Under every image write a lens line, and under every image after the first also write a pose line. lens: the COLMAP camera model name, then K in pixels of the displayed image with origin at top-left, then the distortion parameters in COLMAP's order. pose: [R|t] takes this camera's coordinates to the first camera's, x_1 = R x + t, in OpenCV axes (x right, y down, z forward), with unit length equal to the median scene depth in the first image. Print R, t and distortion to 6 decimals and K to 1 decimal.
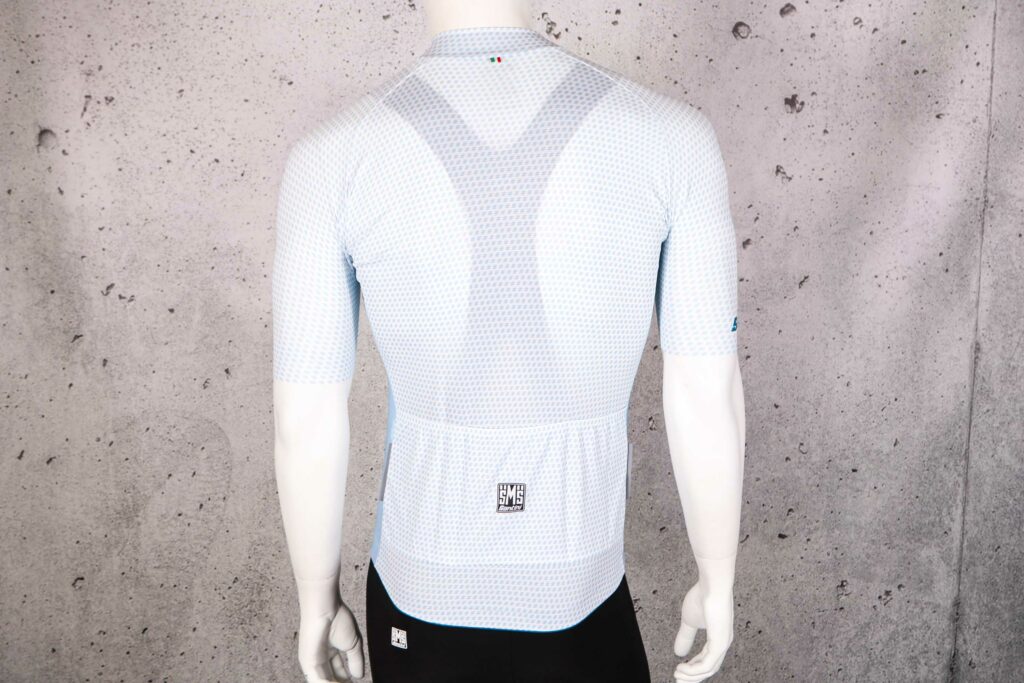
lens RADIAL K [[1343.2, 0, 513.2], [0, 1343.2, 338.5], [0, 0, 1]] dist [-0.021703, 0.000000]
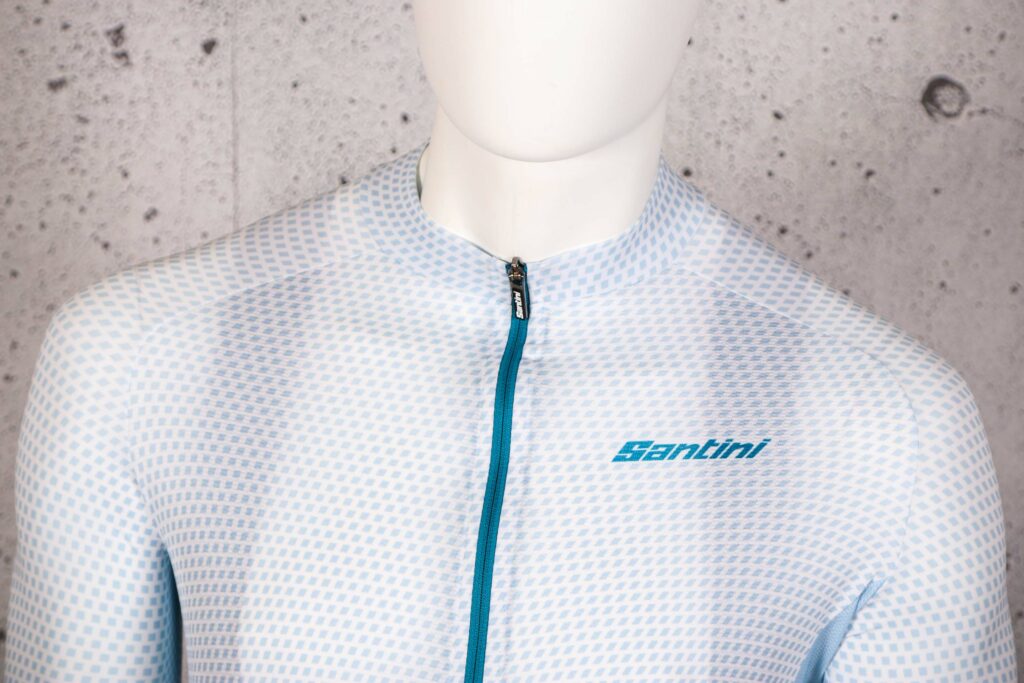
lens RADIAL K [[4618.1, 0, 511.8], [0, 4618.1, 341.4], [0, 0, 1]] dist [0.082281, 0.000000]
pose [[0.999730, -0.023128, -0.002236, 0.059734], [0.022543, 0.988729, -0.148011, 0.060600], [0.005635, 0.147920, 0.988983, -0.496139]]
